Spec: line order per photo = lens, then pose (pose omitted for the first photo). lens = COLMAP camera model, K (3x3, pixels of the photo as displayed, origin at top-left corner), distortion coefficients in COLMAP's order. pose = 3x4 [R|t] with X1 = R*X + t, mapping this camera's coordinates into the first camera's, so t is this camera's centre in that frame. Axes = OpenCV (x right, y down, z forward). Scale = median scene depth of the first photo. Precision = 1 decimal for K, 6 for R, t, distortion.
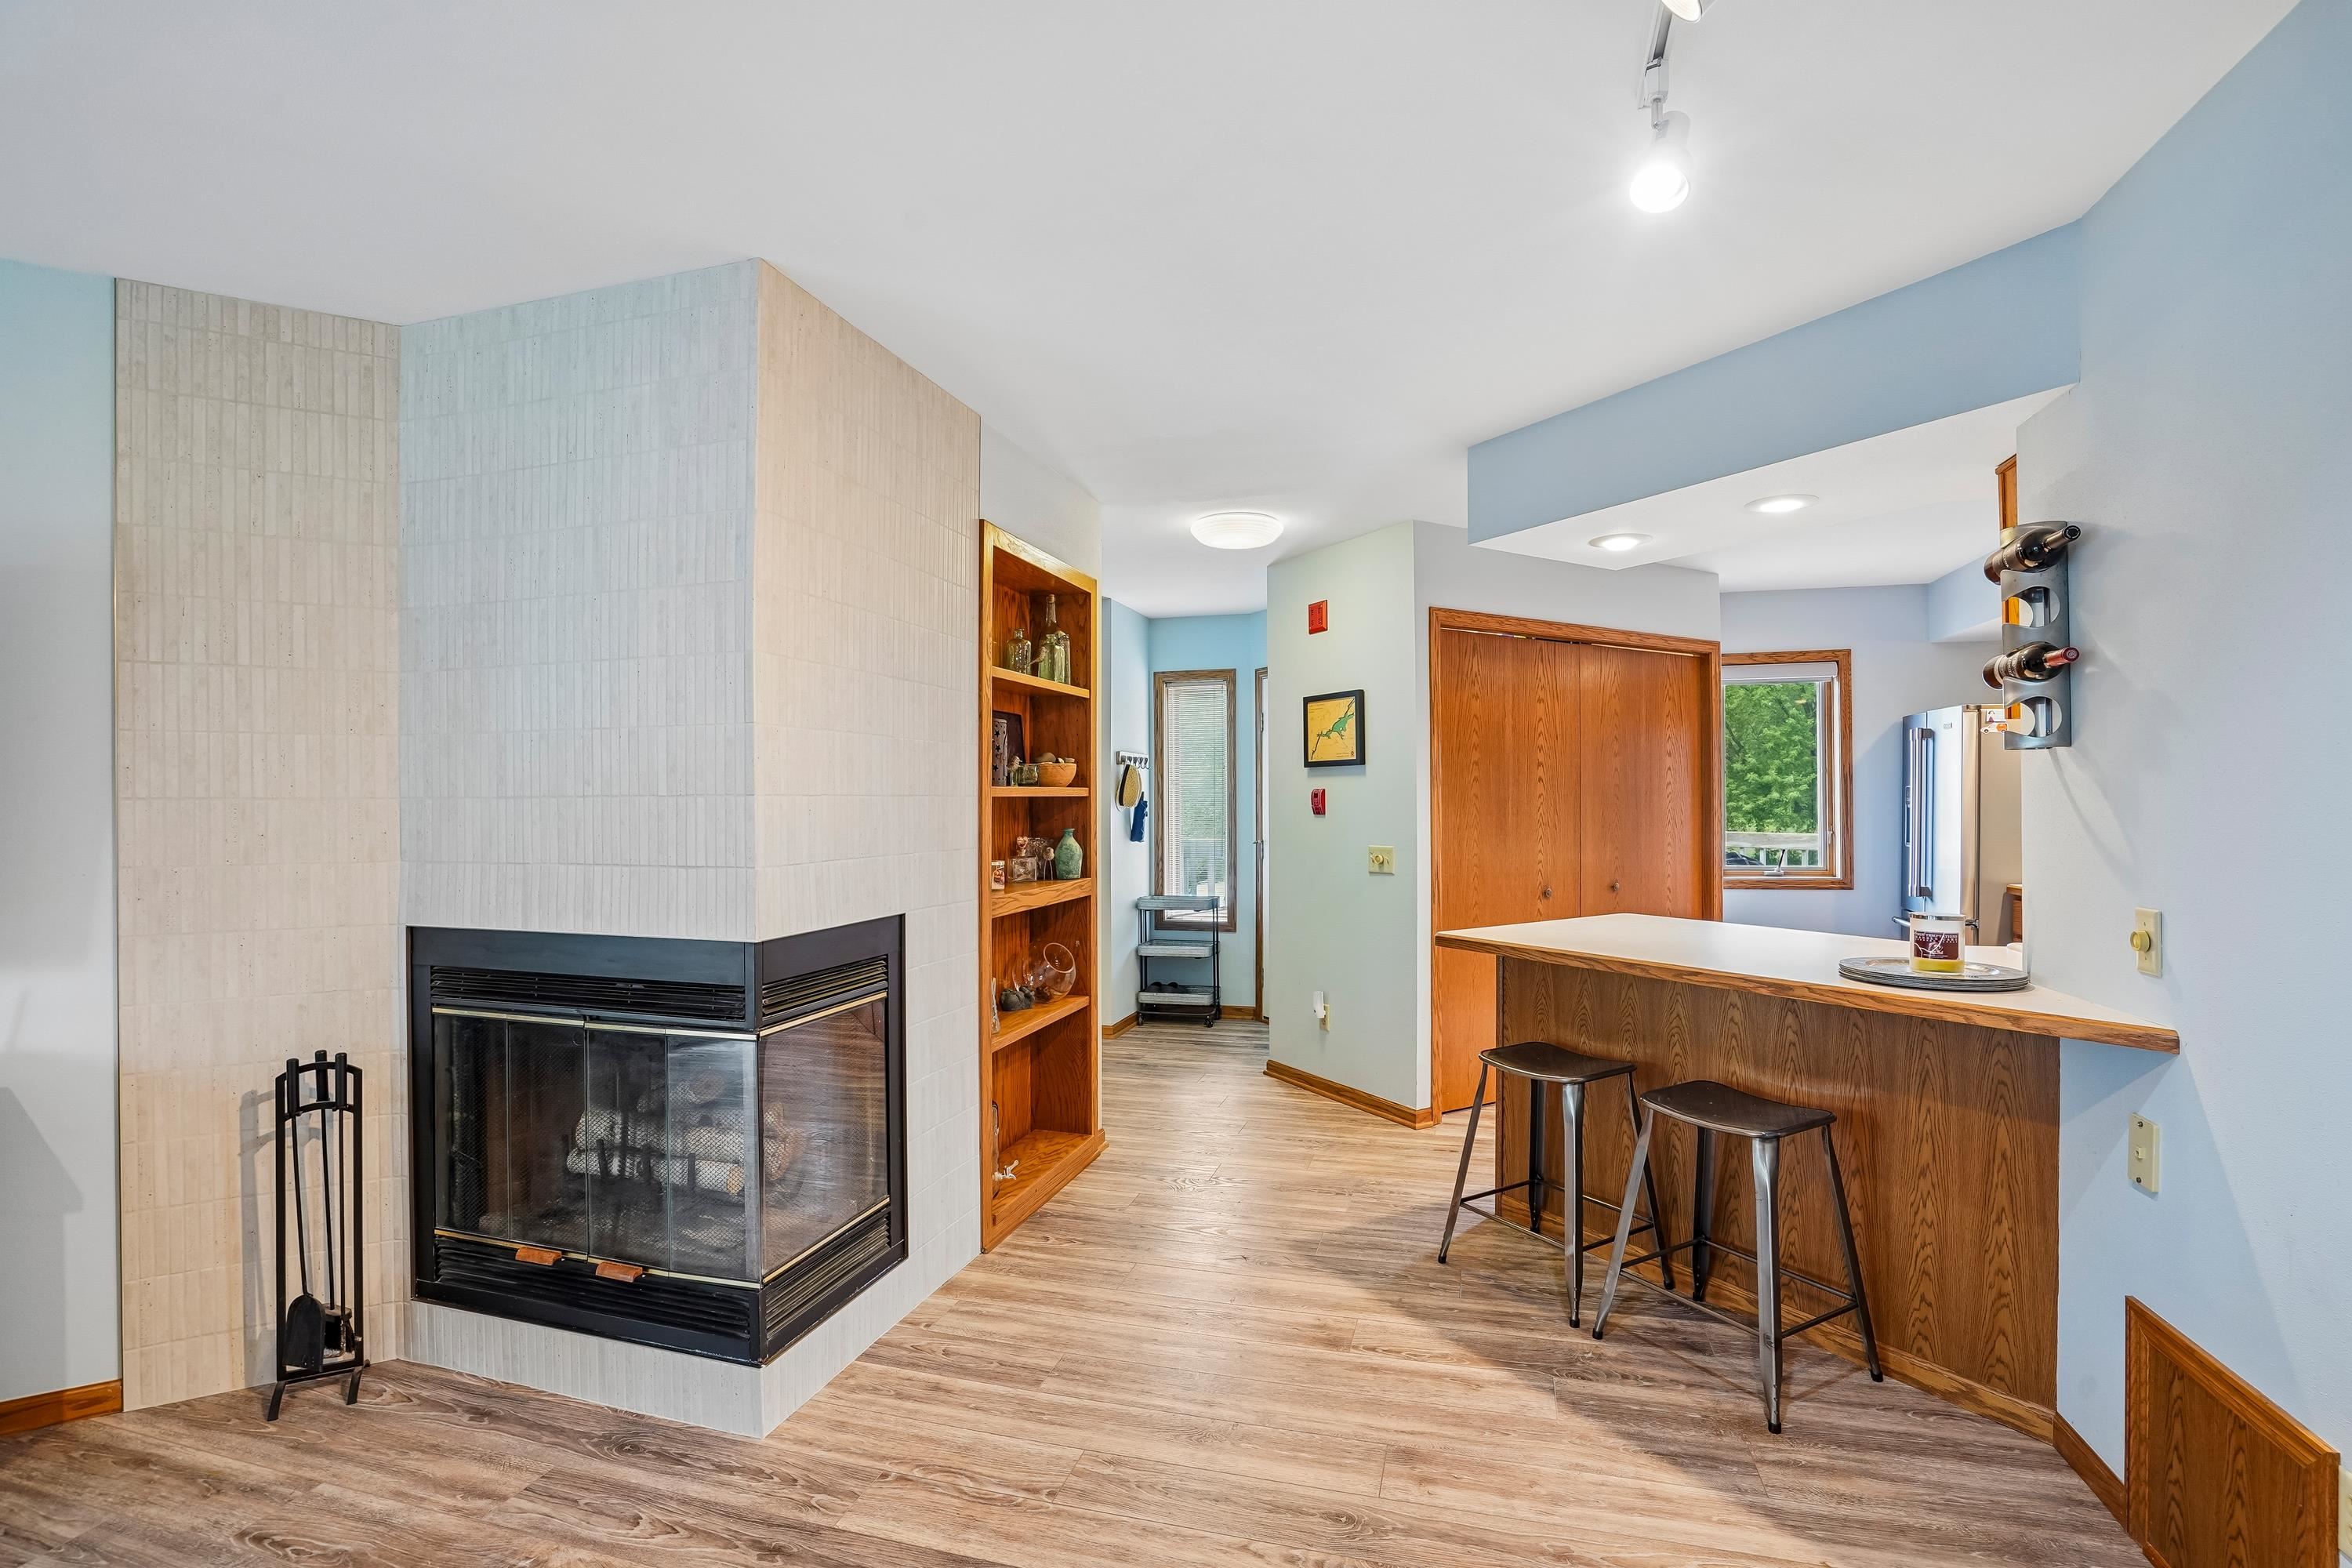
lens RADIAL K [[1100.1, 0, 1190.2], [0, 1100.1, 798.6], [0, 0, 1]] dist [-0.049376, 0.016557]
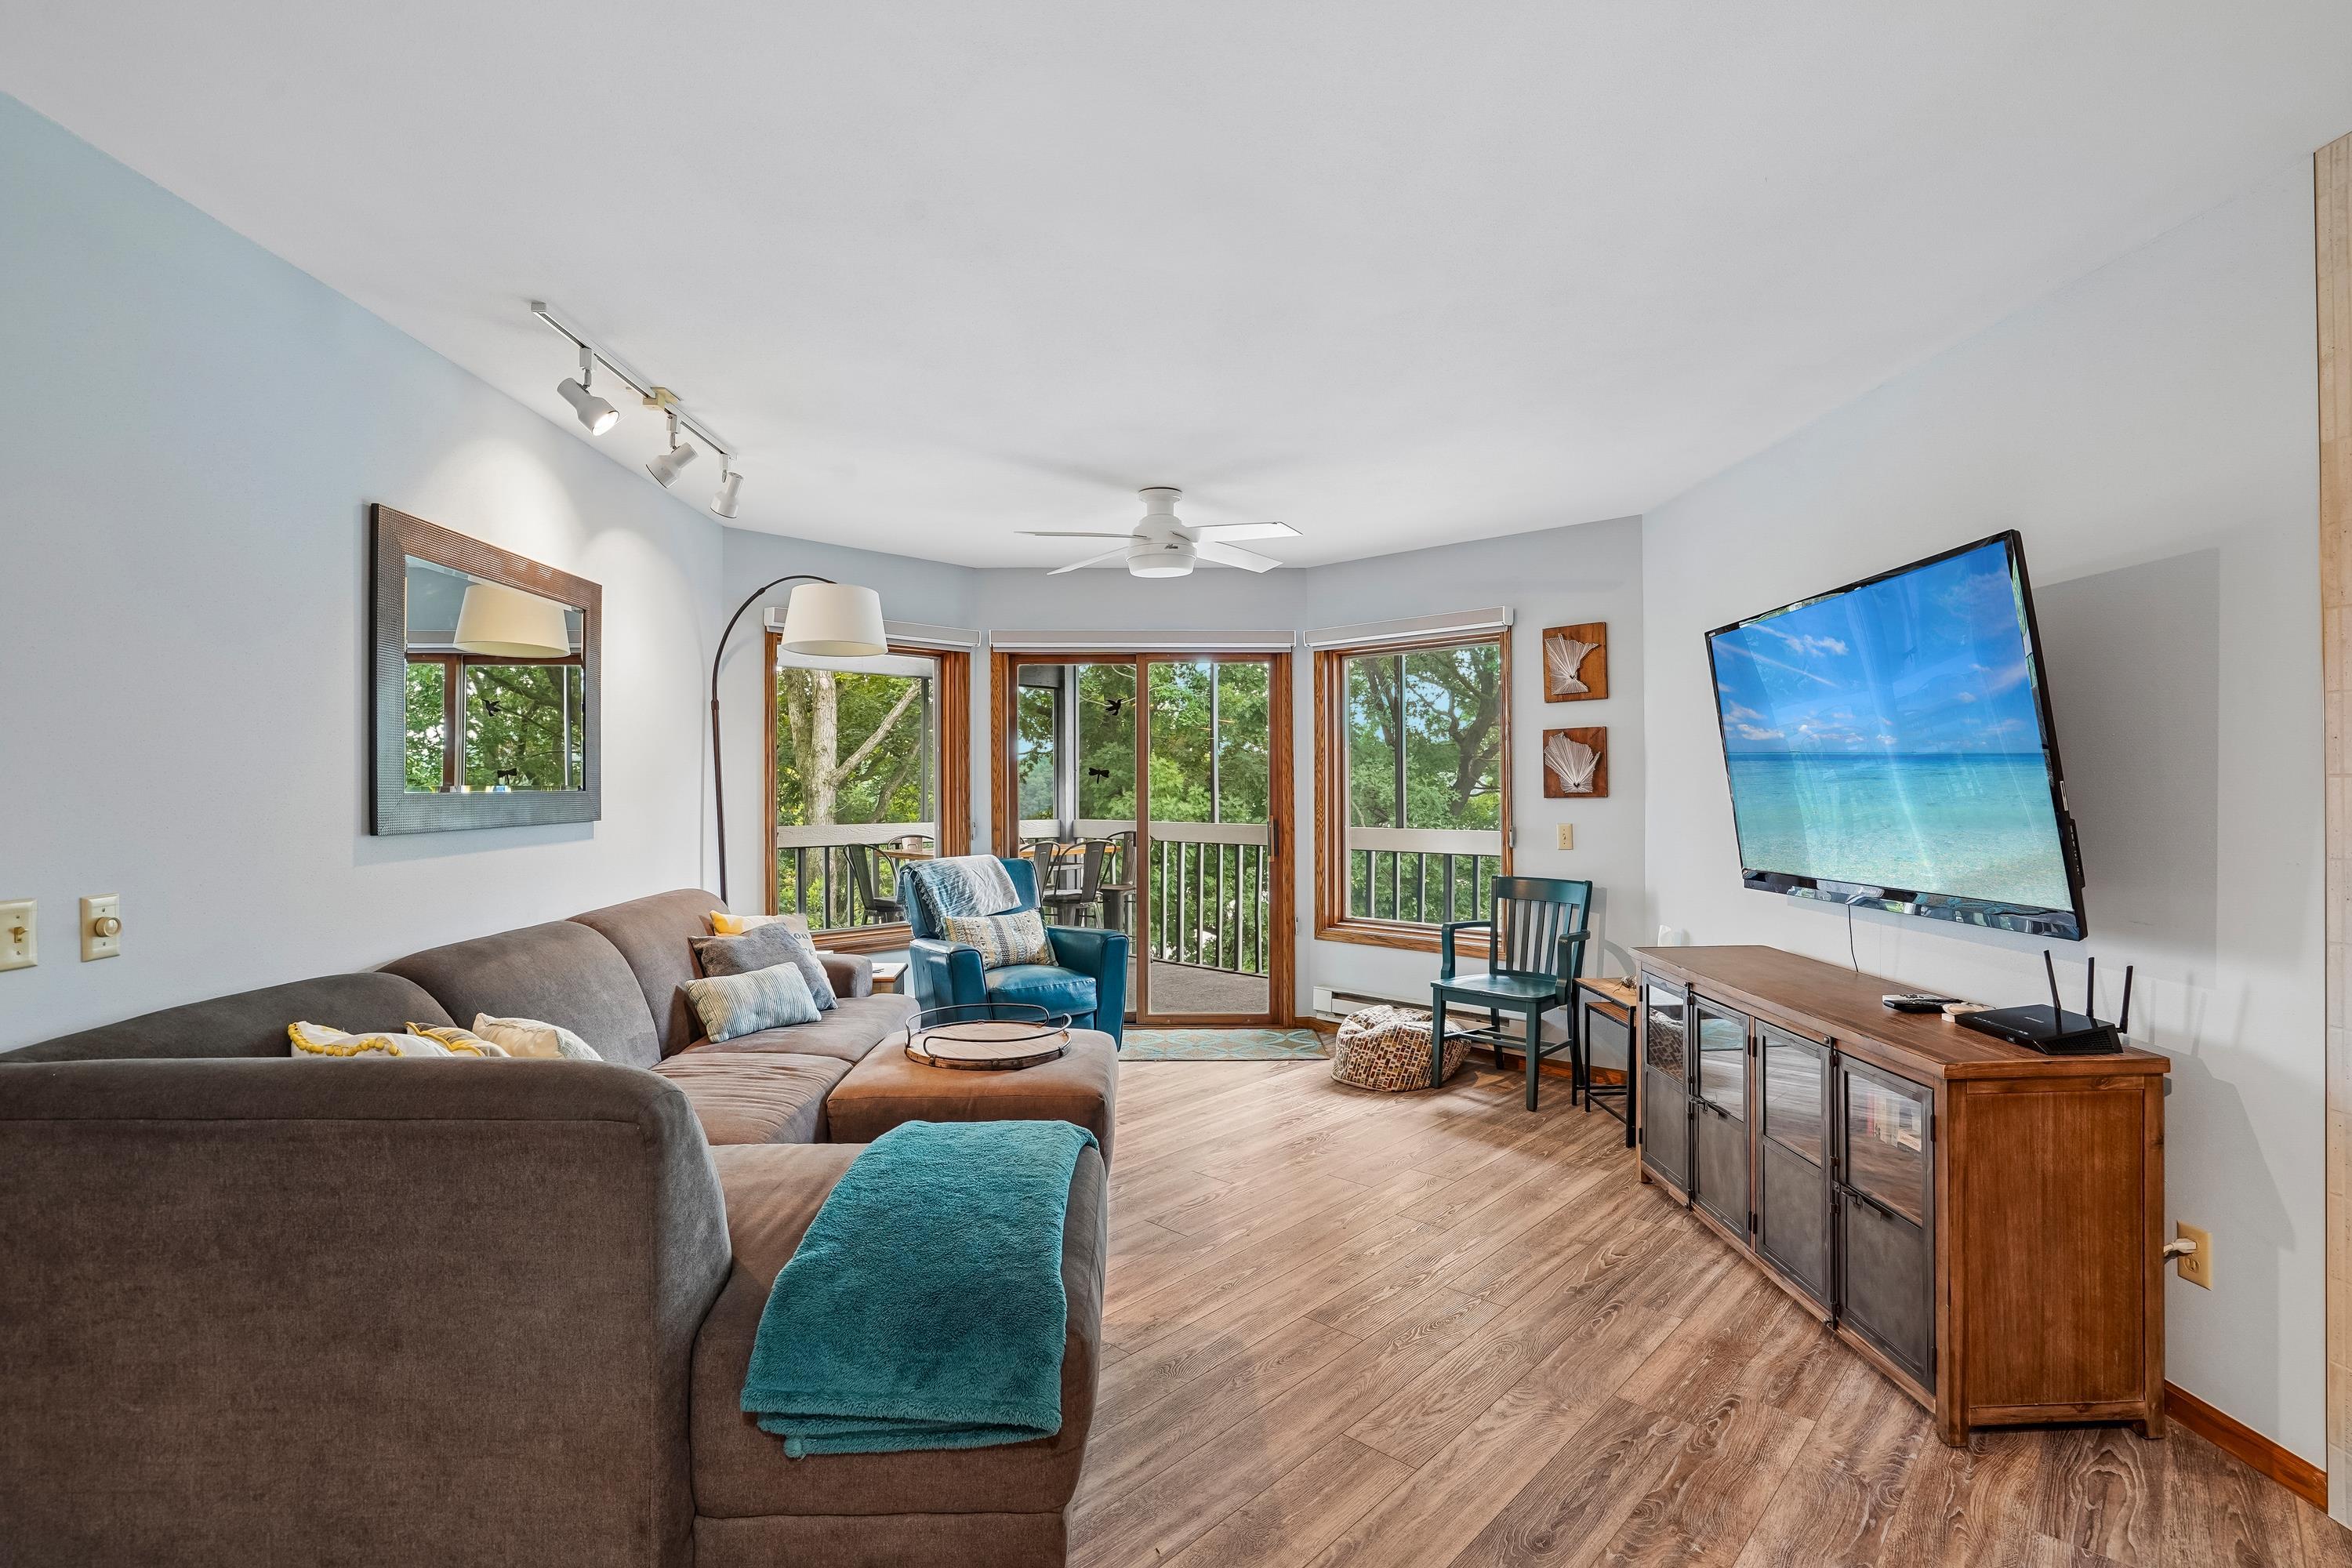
lens RADIAL K [[1100.1, 0, 1179.7], [0, 1100.1, 782.9], [0, 0, 1]] dist [-0.049376, 0.016557]
pose [[-0.468558, 0.003623, -0.883425, 0.107988], [0.006196, 0.999980, 0.000815, -0.000340], [0.883411, -0.005092, -0.468572, 0.460385]]
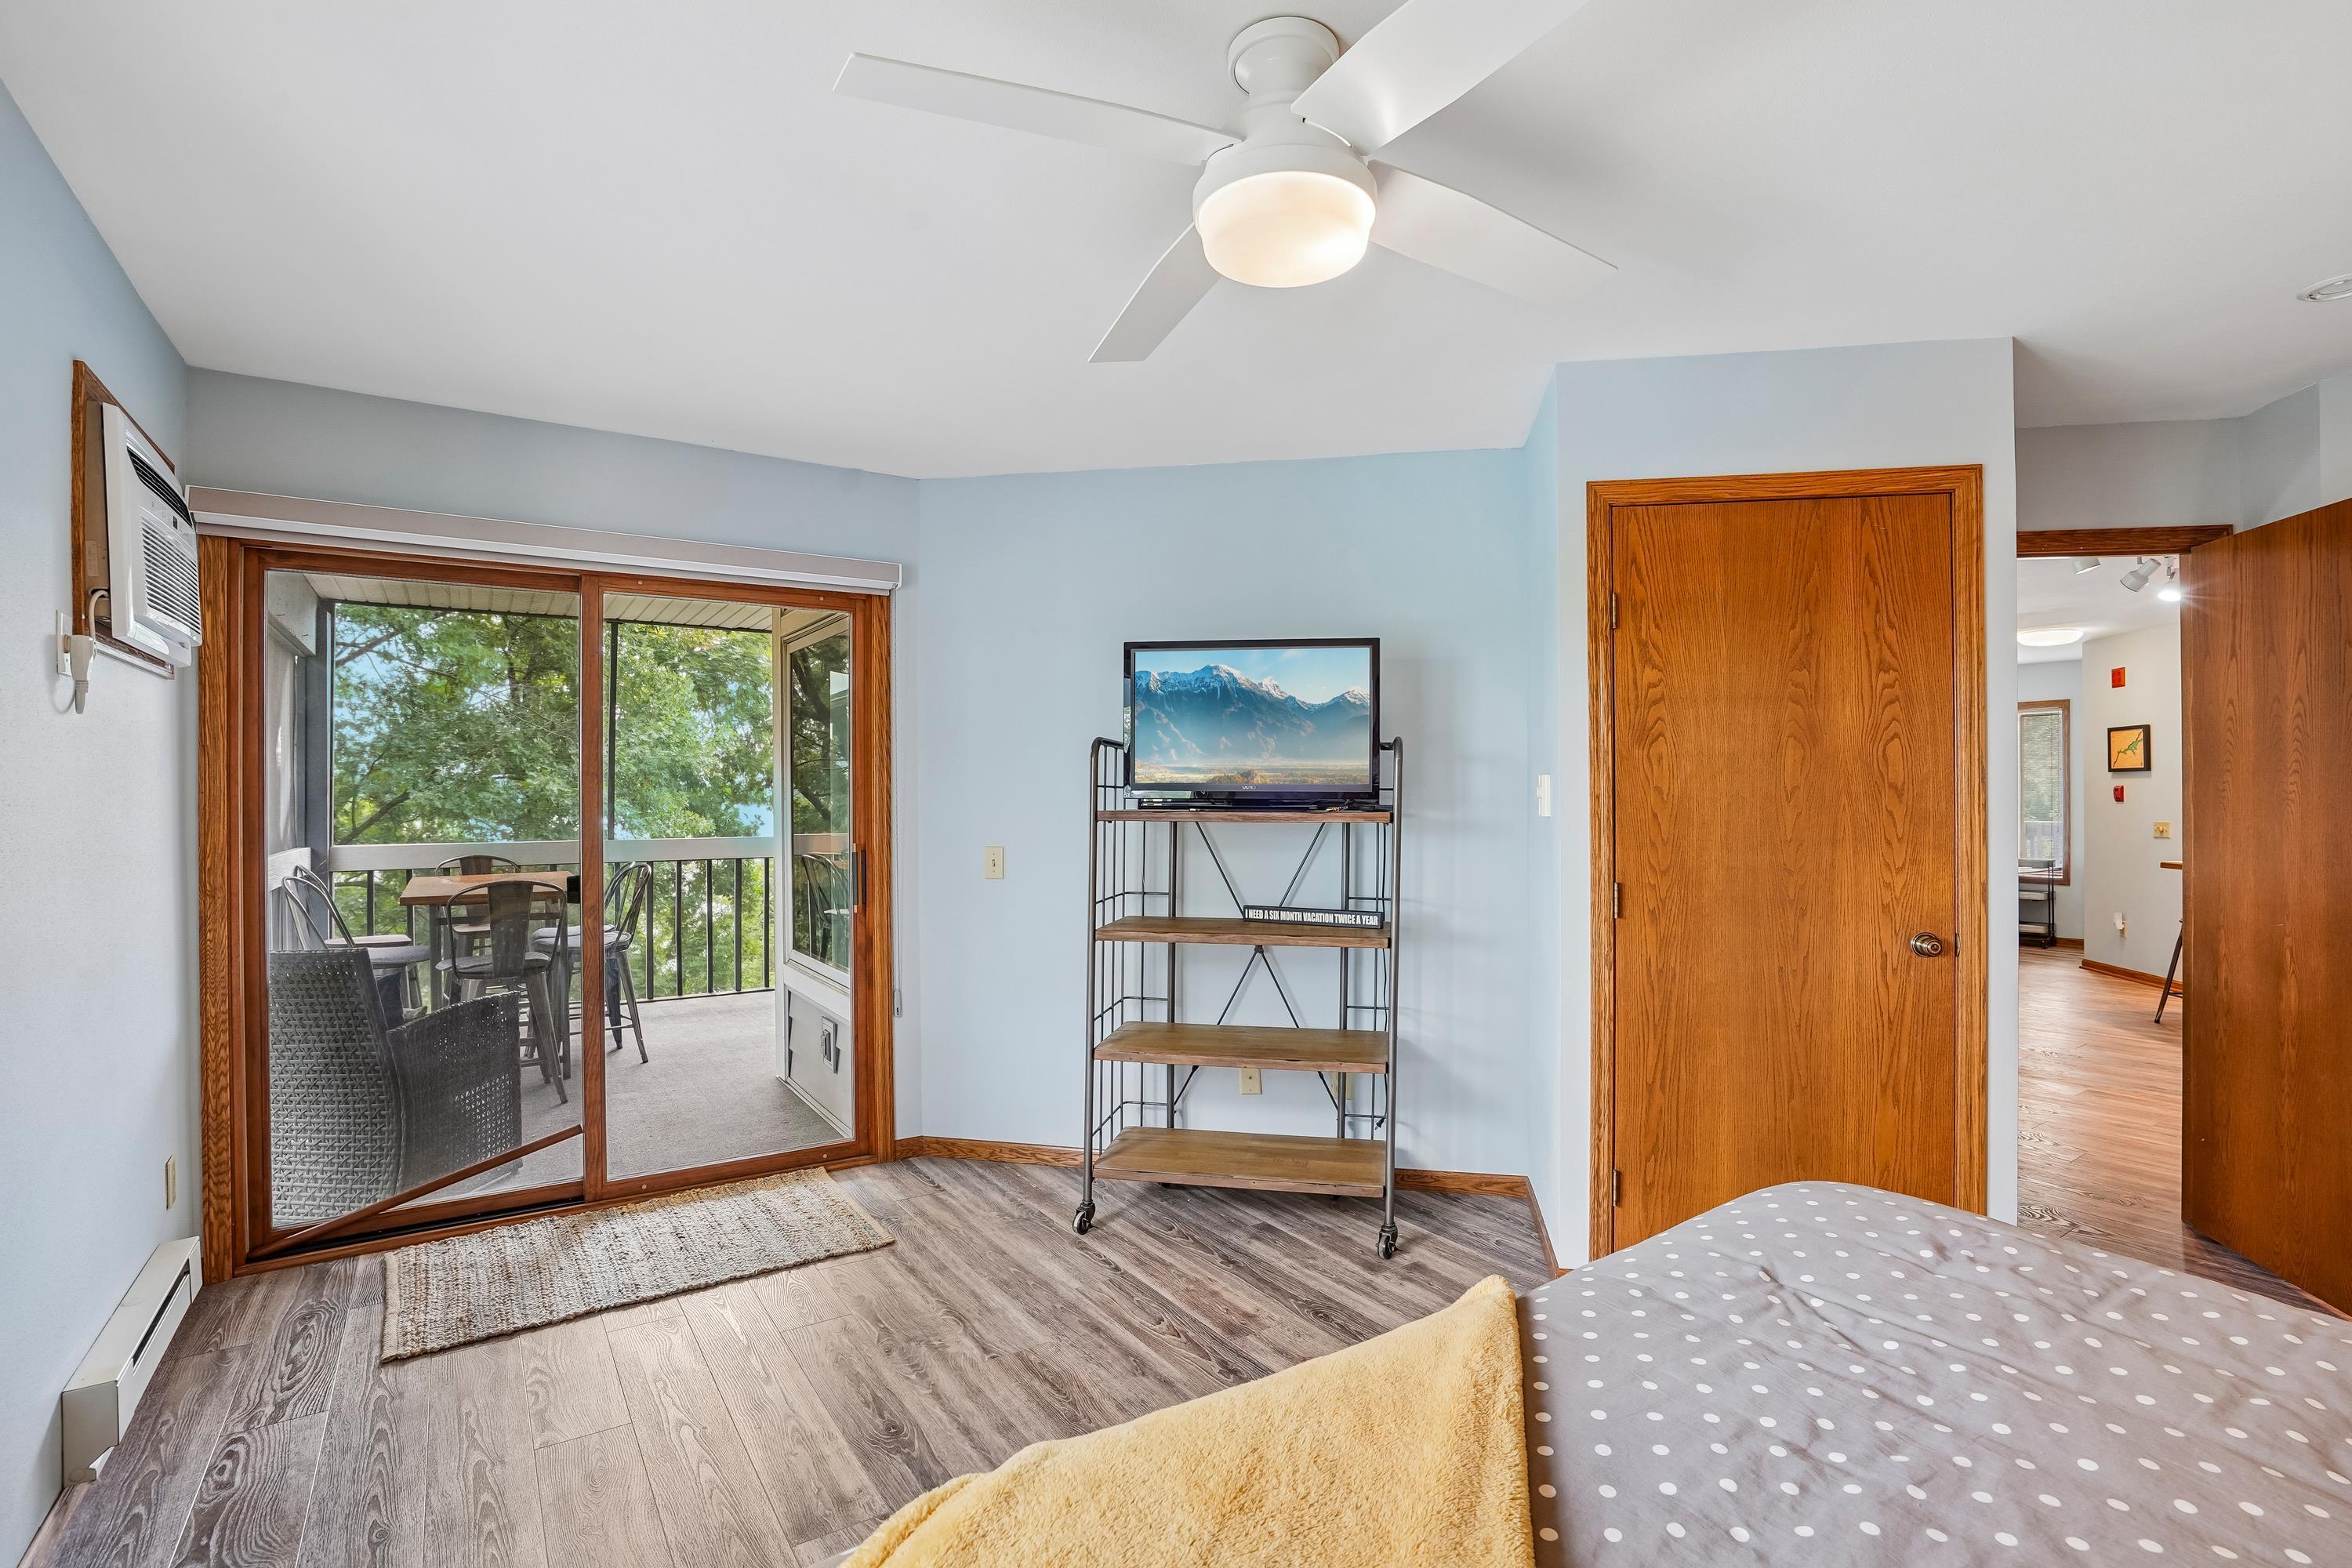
lens RADIAL K [[1100.1, 0, 1174.4], [0, 1100.1, 794.1], [0, 0, 1]] dist [-0.049376, 0.016557]
pose [[0.758329, 0.000496, -0.651872, 0.148152], [0.000569, 0.999999, 0.001423, 0.000842], [0.651872, -0.001450, 0.758328, -1.780153]]
